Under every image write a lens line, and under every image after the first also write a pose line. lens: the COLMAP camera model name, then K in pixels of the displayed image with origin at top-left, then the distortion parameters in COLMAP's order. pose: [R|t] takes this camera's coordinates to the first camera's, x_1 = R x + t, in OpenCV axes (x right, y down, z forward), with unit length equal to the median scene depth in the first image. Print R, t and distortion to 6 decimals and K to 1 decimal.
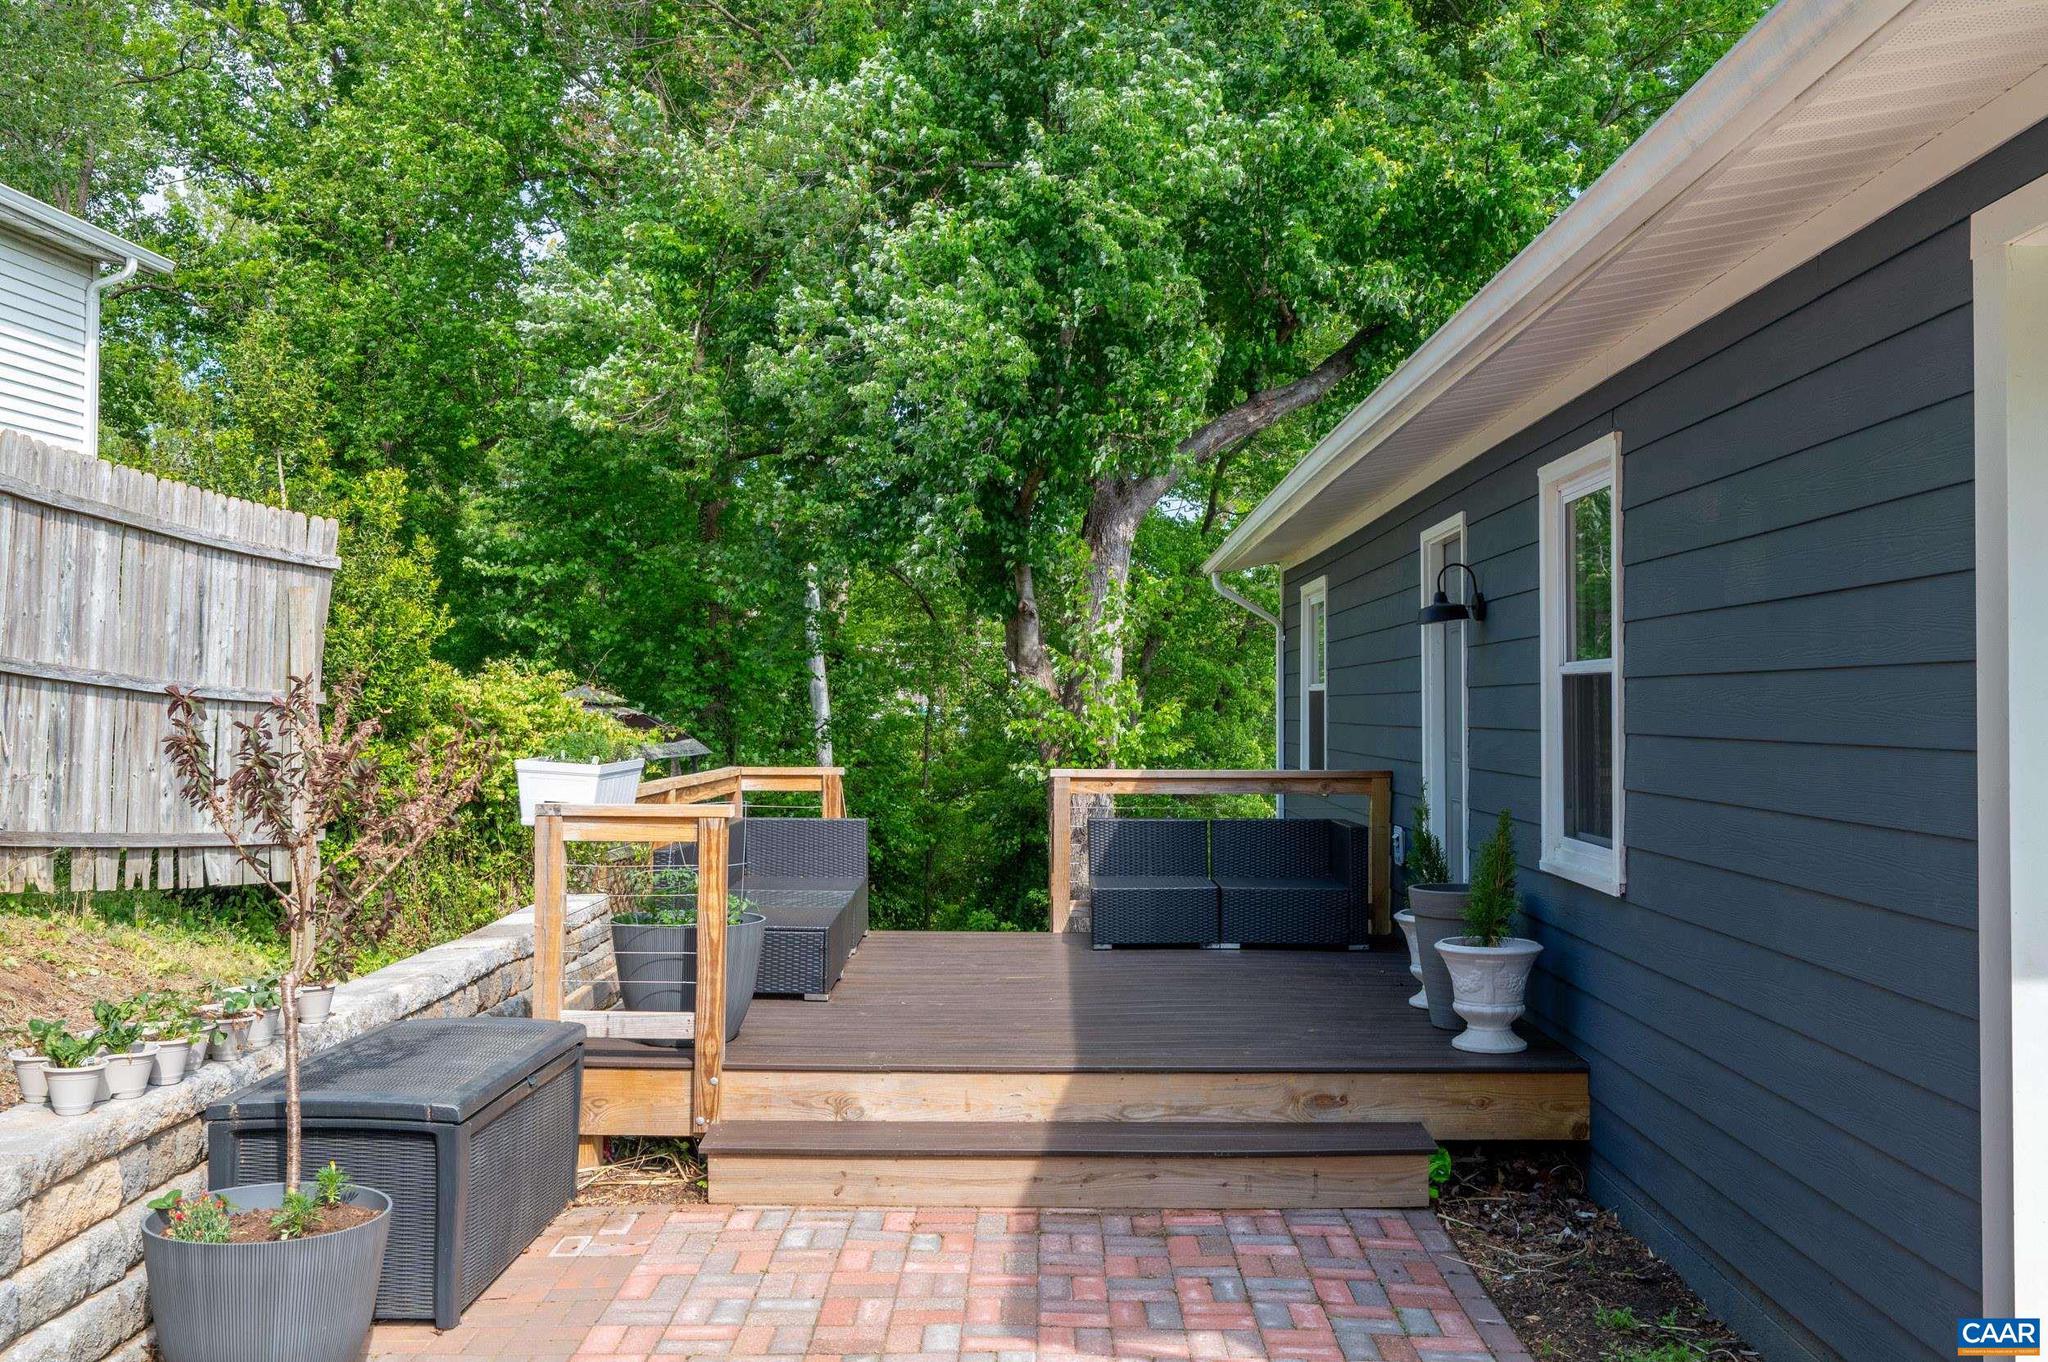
lens RADIAL K [[1769.2, 0, 1023.2], [0, 1769.2, 684.9], [0, 0, 1]] dist [-0.007749, 0.000445]
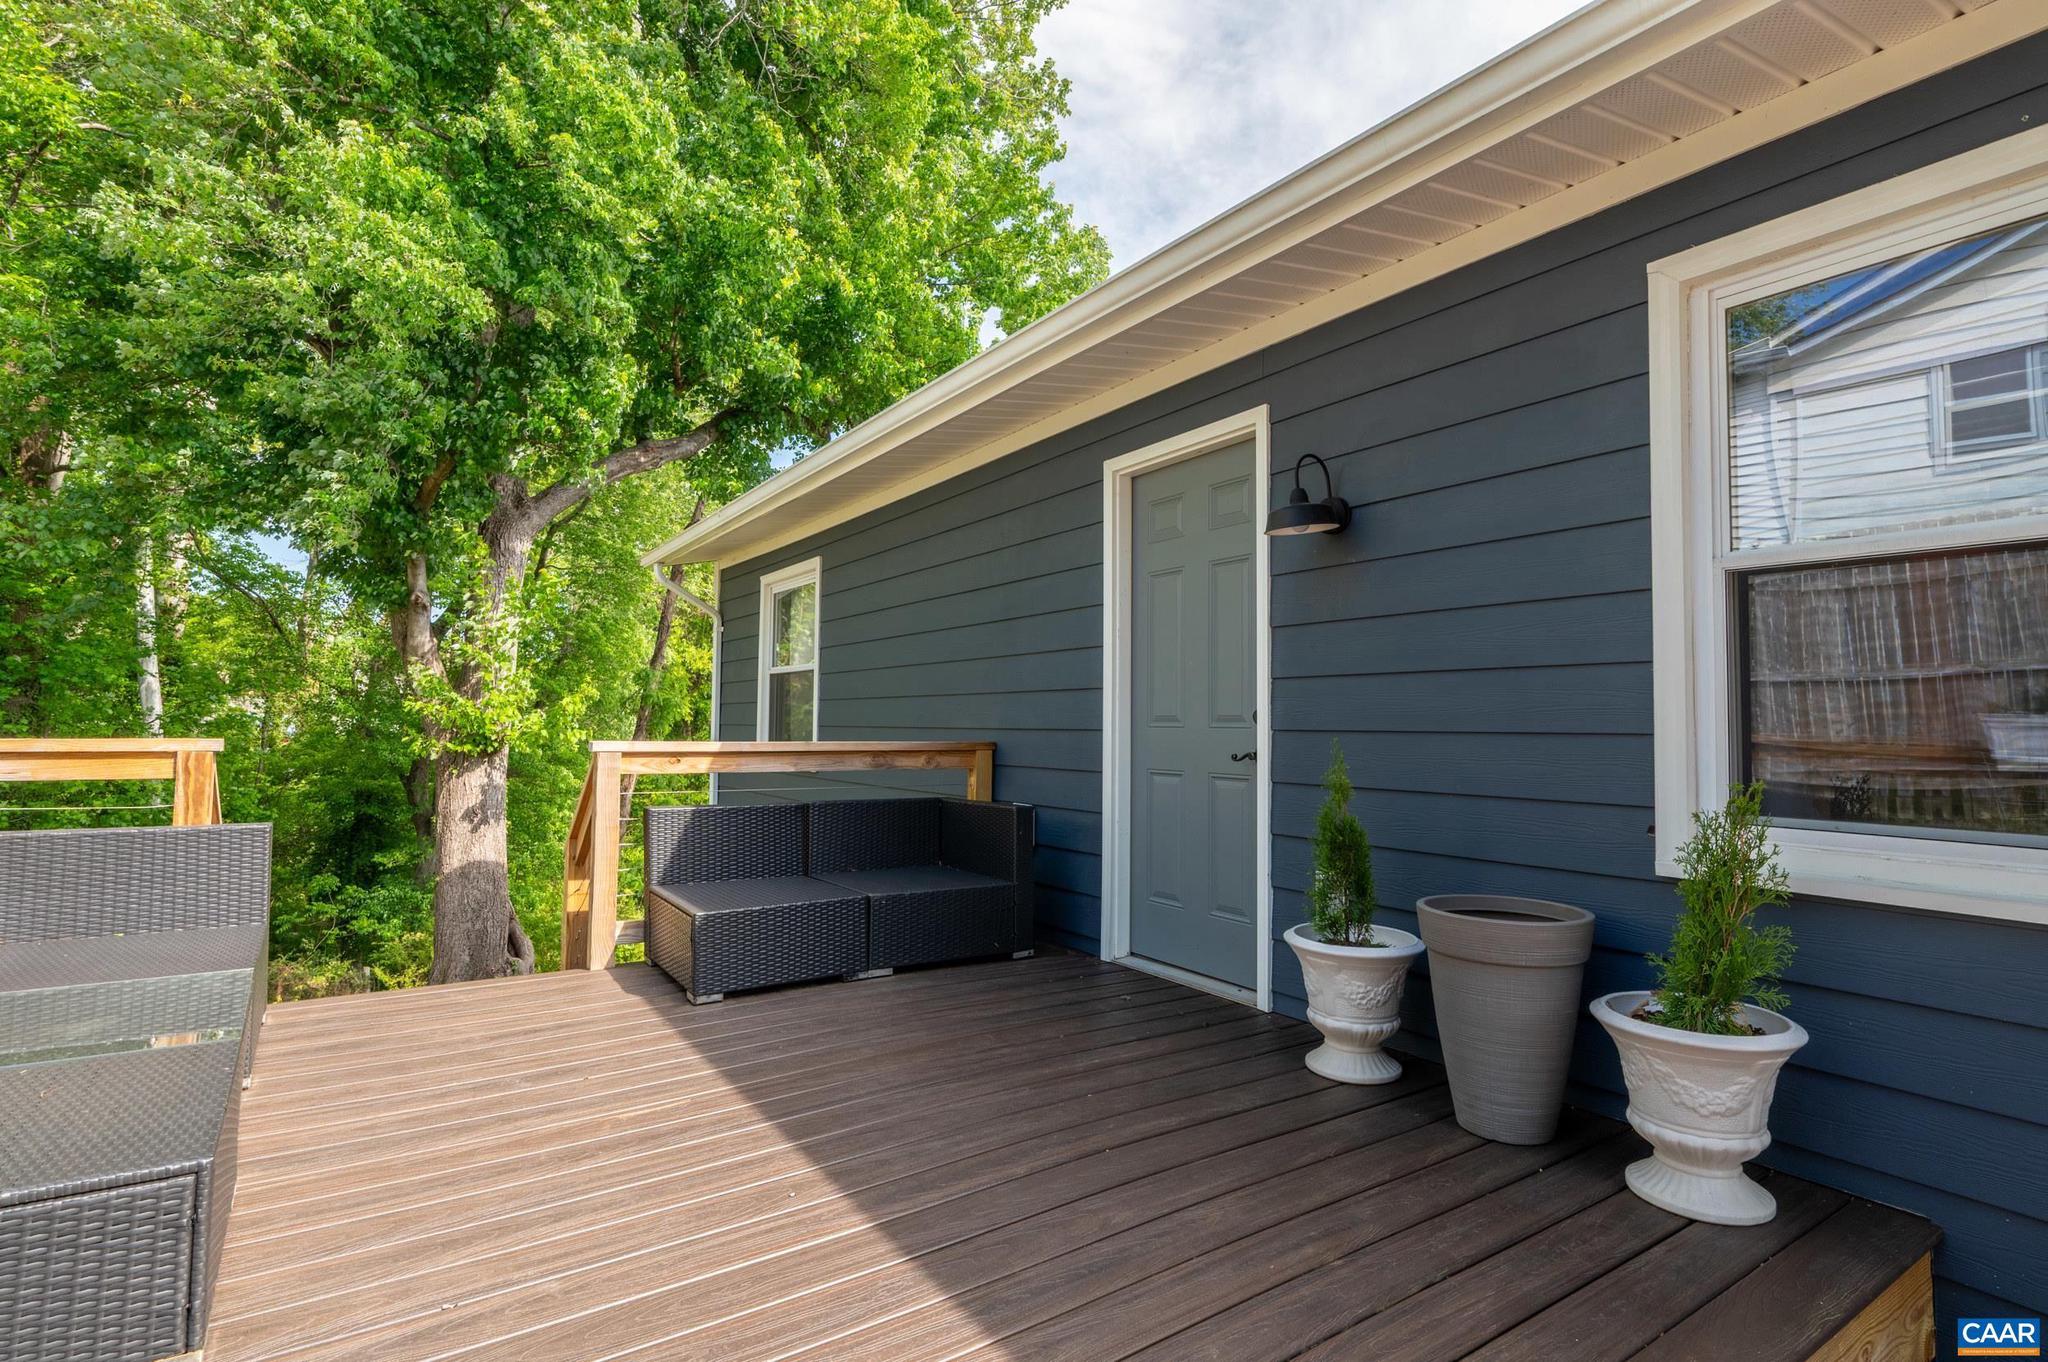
lens RADIAL K [[989.3, 0, 1039.2], [0, 989.3, 686.3], [0, 0, 1]] dist [-0.004756, -0.000375]
pose [[0.813486, 0.029909, 0.580815, -0.077075], [-0.016813, 0.999469, -0.027919, 0.036849], [-0.581341, 0.012946, 0.813557, 0.622810]]
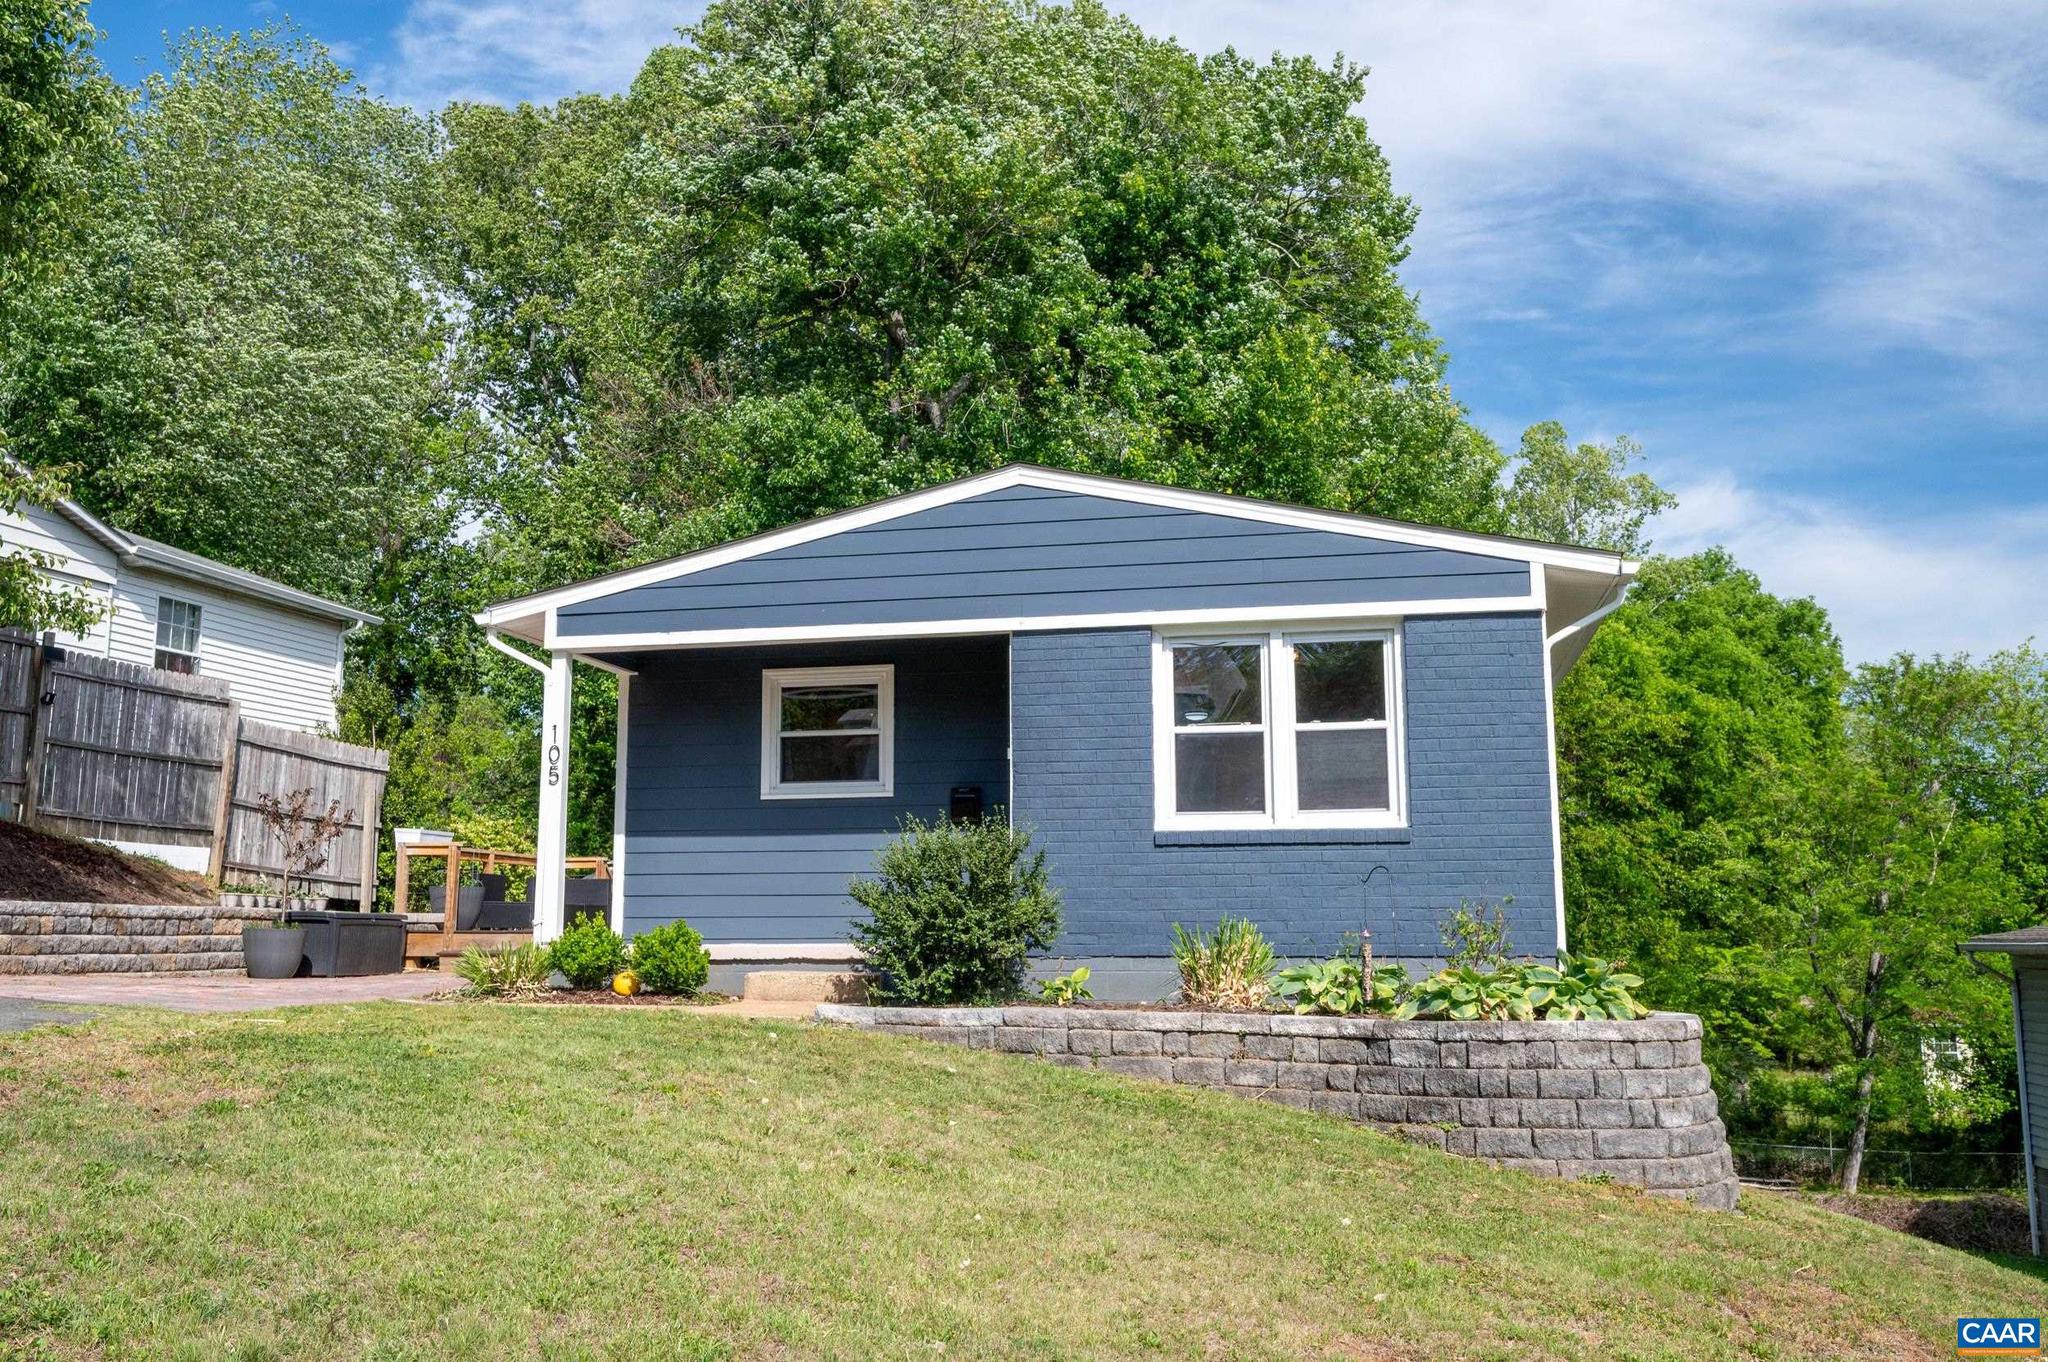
lens RADIAL K [[1769.2, 0, 1024.2], [0, 1769.2, 690.4], [0, 0, 1]] dist [-0.007749, 0.000445]
pose [[0.983581, -0.028199, -0.178250, 0.889523], [0.004915, 0.991536, -0.129739, 0.140628], [0.180400, 0.126732, 0.975395, -1.192003]]
